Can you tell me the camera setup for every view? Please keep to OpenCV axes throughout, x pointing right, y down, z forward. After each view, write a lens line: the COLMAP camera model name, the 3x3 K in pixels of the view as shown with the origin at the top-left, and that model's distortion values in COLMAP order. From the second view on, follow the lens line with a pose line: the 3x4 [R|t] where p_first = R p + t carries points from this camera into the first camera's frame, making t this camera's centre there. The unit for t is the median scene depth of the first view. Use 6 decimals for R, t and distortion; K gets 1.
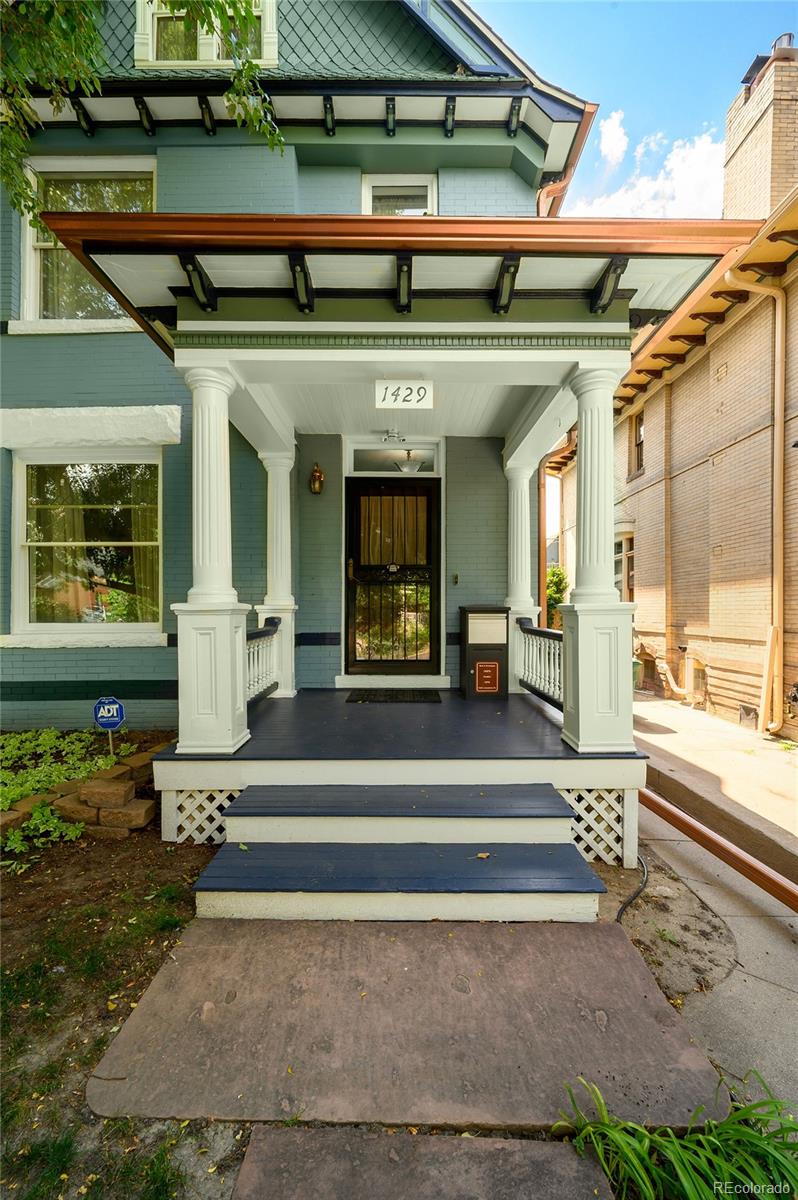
lens RADIAL K [[478.2, 0, 356.5], [0, 478.2, 633.2], [0, 0, 1]] dist [-0.000802, 0.000625]
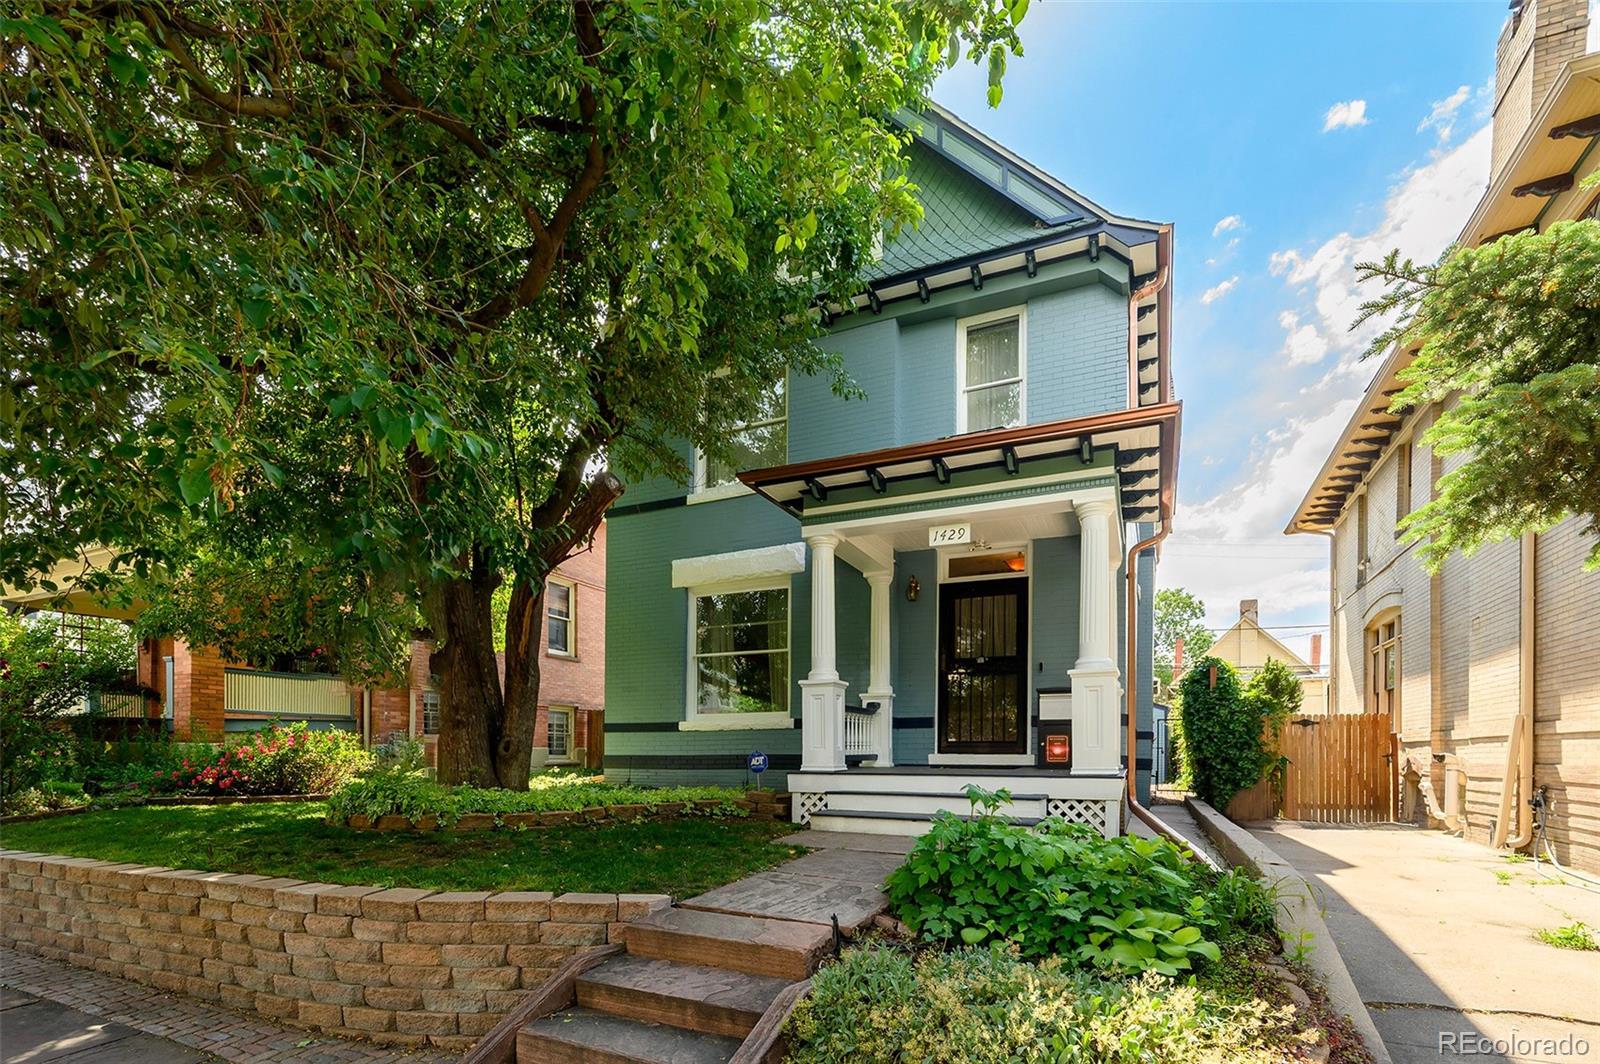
lens RADIAL K [[637.6, 0, 794.2], [0, 637.6, 536.1], [0, 0, 1]] dist [-0.000802, 0.000625]
pose [[0.933523, -0.116733, -0.338981, 0.195088], [-0.014030, 0.932889, -0.359891, 0.129475], [0.358243, 0.340722, 0.869236, -0.528344]]
